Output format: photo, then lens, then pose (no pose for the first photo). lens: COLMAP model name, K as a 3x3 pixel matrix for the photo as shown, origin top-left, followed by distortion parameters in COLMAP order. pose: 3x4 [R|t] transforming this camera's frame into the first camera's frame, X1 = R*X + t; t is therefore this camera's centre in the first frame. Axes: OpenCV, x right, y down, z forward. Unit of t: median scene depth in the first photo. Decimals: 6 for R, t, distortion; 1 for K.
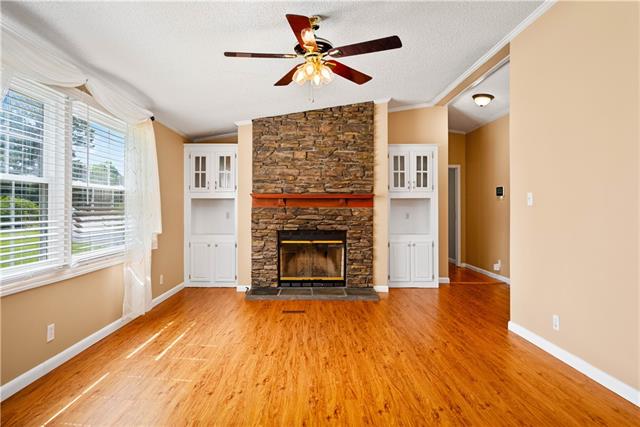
lens RADIAL K [[378.1, 0, 318.0], [0, 378.1, 208.5], [0, 0, 1]] dist [0.003229, 0.001348]
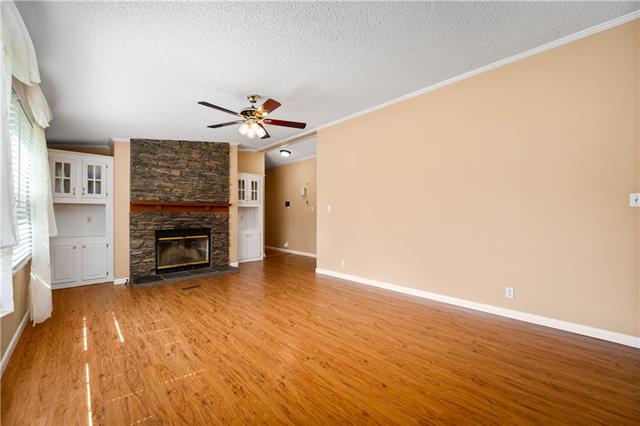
lens RADIAL K [[253.3, 0, 319.6], [0, 253.3, 215.8], [0, 0, 1]] dist [0.003782, 0.000259]
pose [[0.718313, -0.006423, 0.695690, -0.304004], [0.000113, 0.999958, 0.009115, 0.001578], [-0.695720, -0.006469, 0.718284, 0.006897]]
